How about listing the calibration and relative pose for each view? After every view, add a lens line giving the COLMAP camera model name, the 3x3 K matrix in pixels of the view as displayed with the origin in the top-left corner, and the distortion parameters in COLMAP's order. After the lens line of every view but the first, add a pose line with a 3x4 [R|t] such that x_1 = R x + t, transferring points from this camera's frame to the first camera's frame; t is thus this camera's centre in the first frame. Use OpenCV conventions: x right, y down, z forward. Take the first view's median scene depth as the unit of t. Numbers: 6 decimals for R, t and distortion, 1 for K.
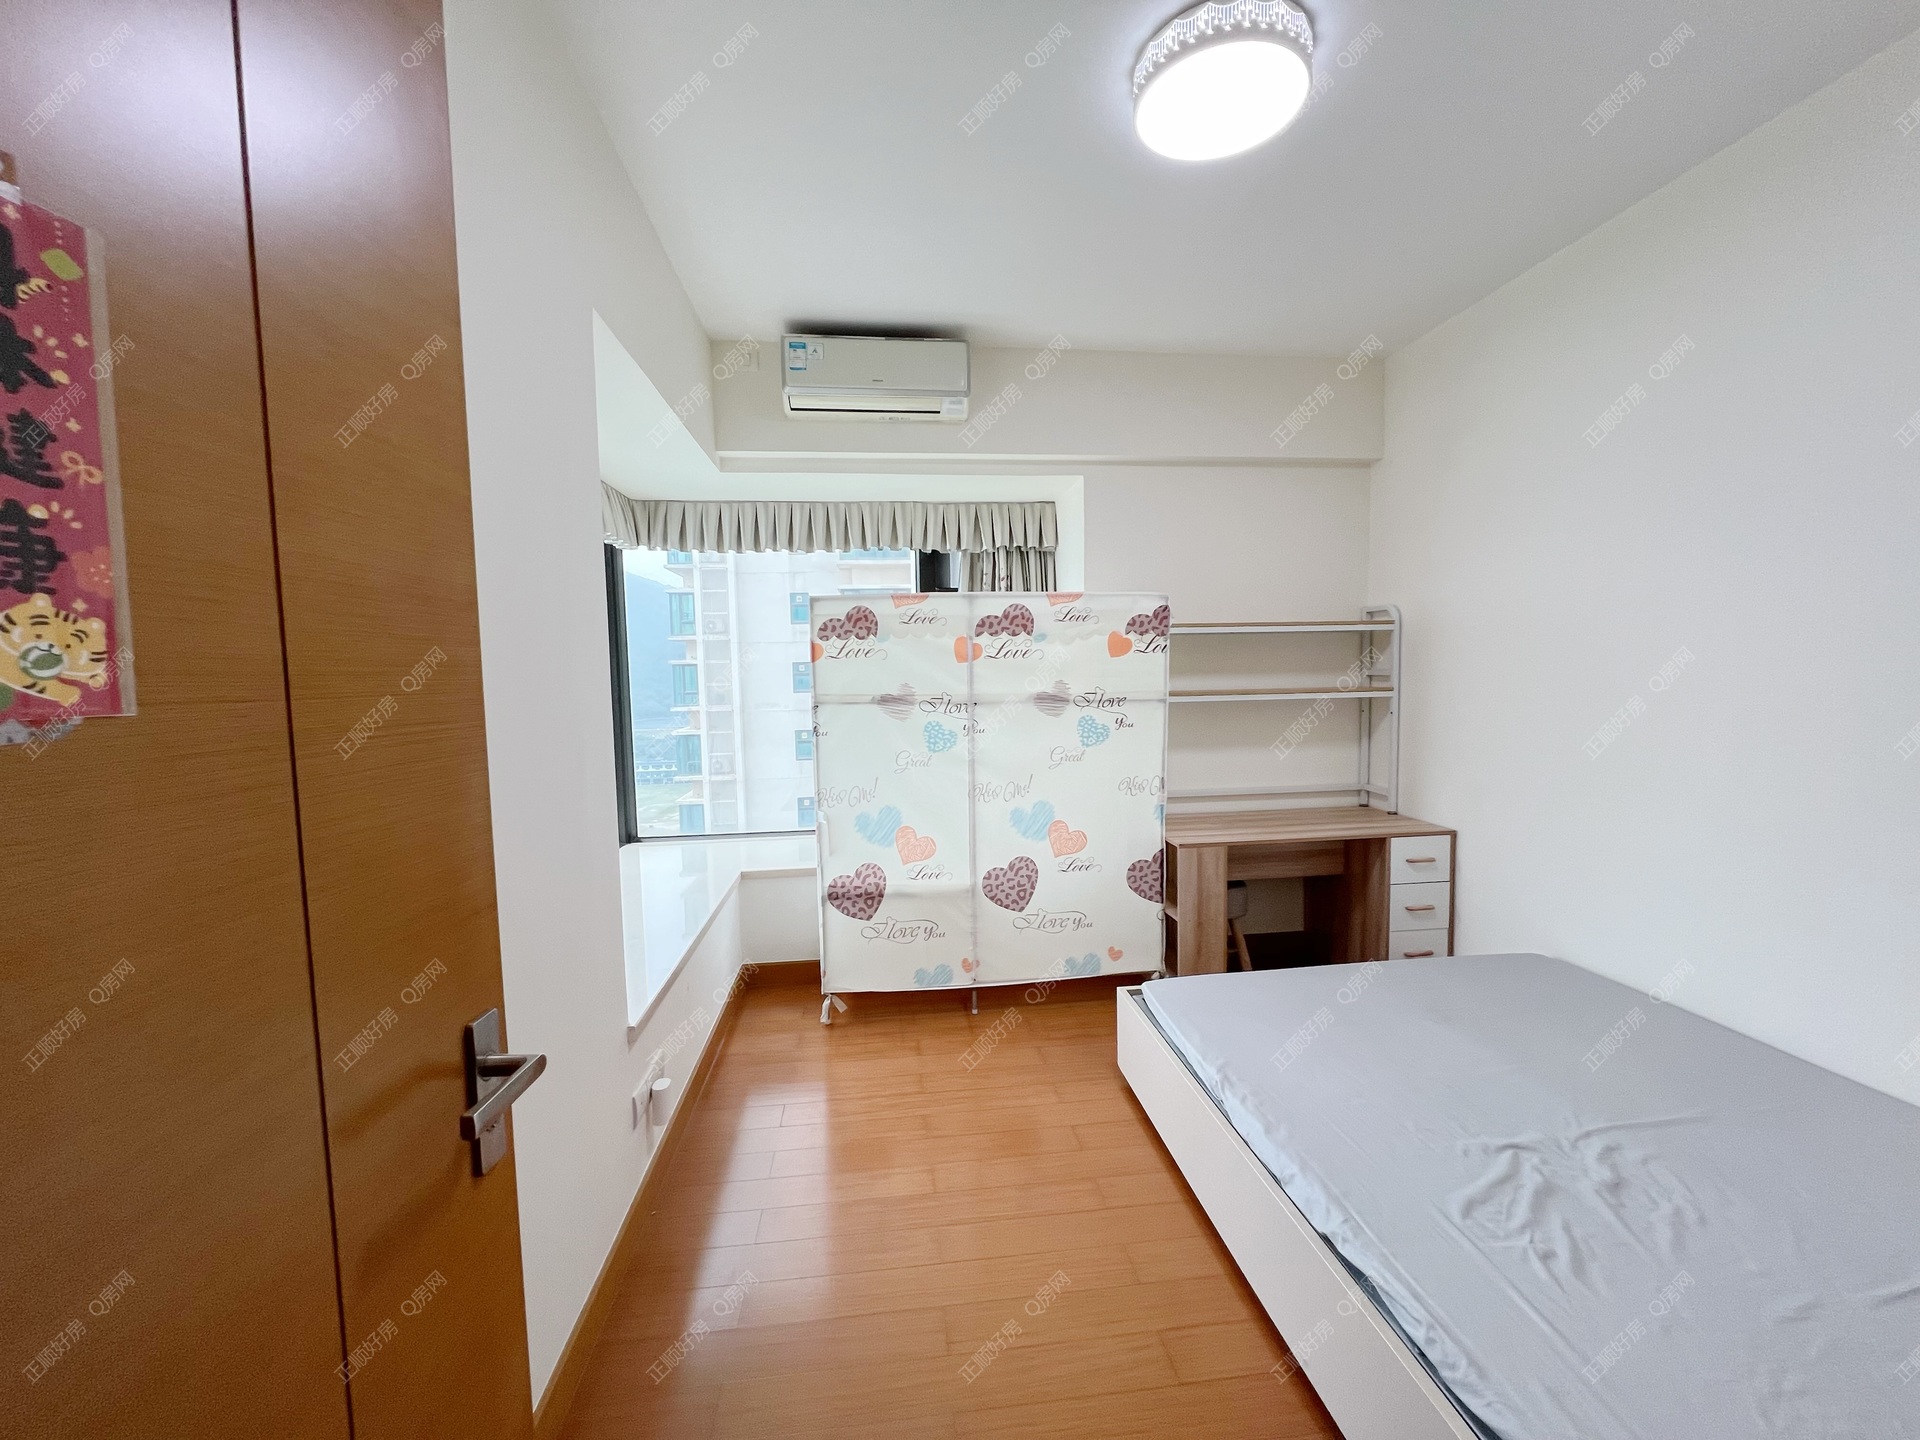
lens RADIAL K [[772.2, 0, 963.0], [0, 772.2, 715.9], [0, 0, 1]] dist [-0.000530, -0.000905]
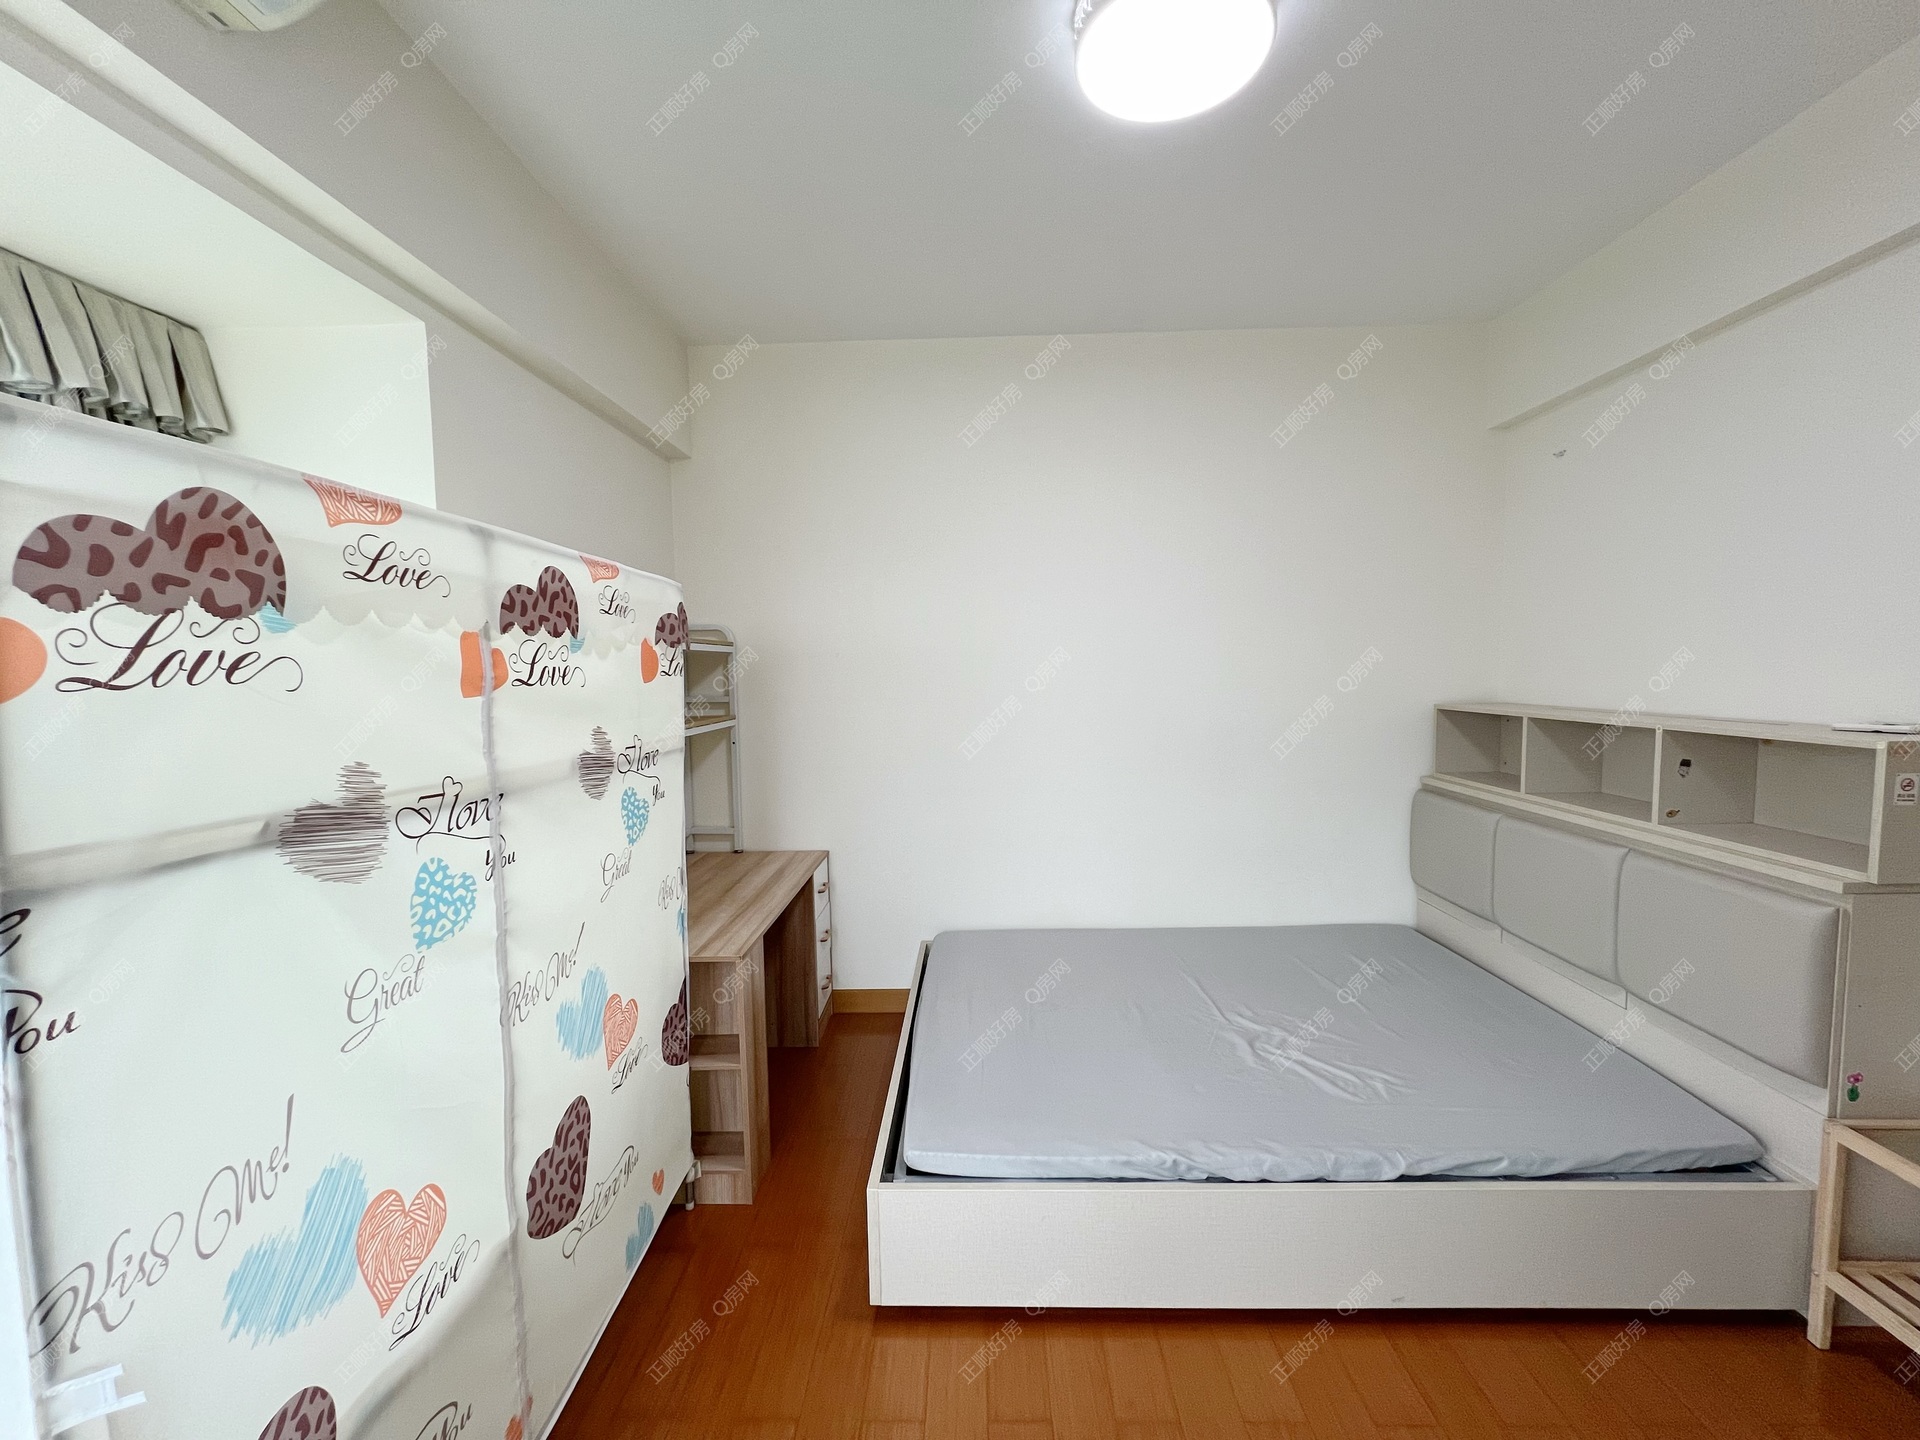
lens RADIAL K [[772.2, 0, 961.5], [0, 772.2, 723.8], [0, 0, 1]] dist [-0.000530, -0.000905]
pose [[0.136719, -0.053898, 0.989143, -0.358321], [0.078293, 0.995983, 0.043449, -0.053001], [-0.987511, 0.071503, 0.140390, 0.702029]]
